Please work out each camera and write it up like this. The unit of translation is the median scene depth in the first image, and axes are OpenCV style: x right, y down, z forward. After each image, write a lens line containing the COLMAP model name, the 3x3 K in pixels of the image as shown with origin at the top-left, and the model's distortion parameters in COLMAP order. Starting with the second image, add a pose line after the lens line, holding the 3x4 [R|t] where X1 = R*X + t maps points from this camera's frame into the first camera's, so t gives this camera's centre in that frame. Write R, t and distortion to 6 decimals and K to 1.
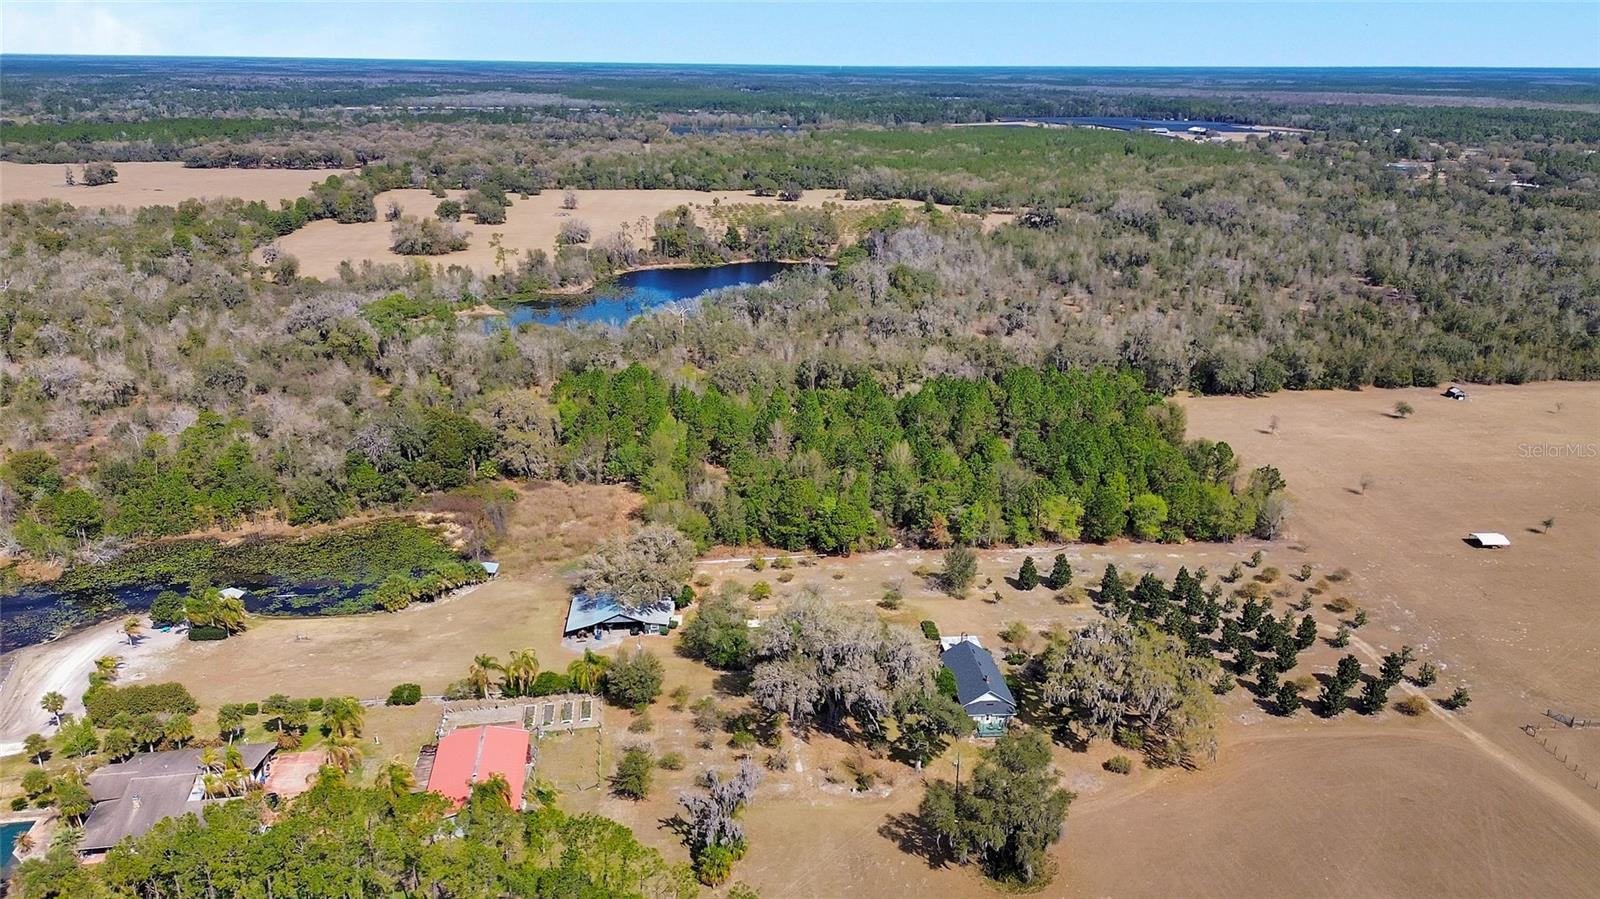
lens RADIAL K [[1161.5, 0, 802.3], [0, 1161.5, 448.5], [0, 0, 1]] dist [0.044987, -0.039660]
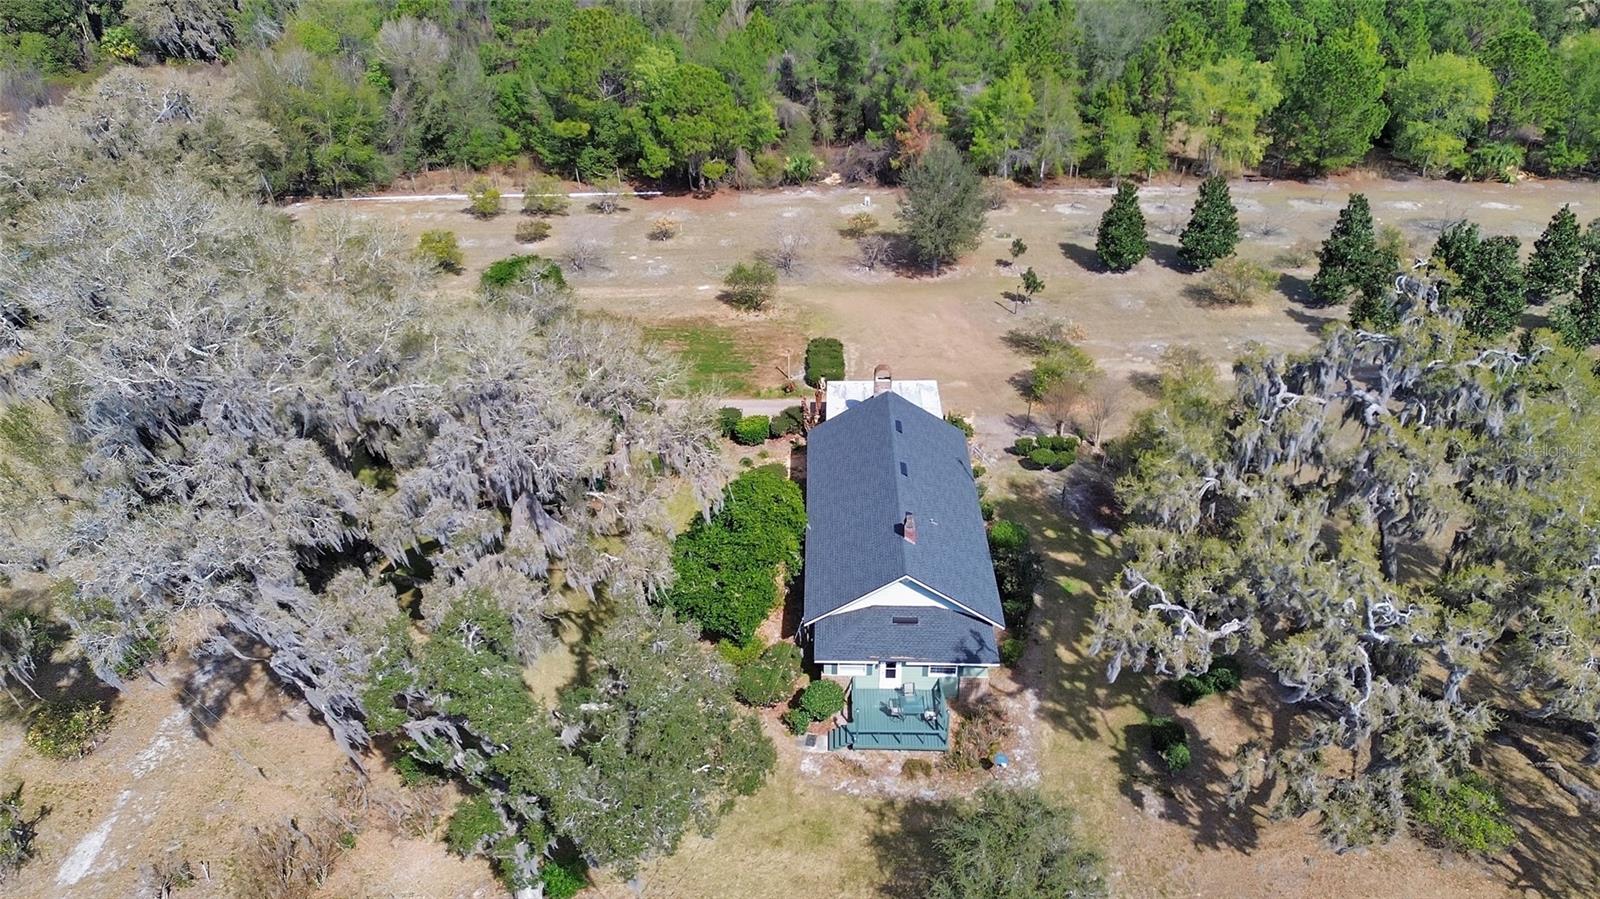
lens RADIAL K [[1161.5, 0, 772.4], [0, 1161.5, 504.7], [0, 0, 1]] dist [0.044987, -0.039660]
pose [[0.992232, 0.046059, -0.115563, 0.125496], [-0.014642, 0.965716, 0.259186, 0.095363], [0.123539, -0.255481, 0.958889, 0.577886]]
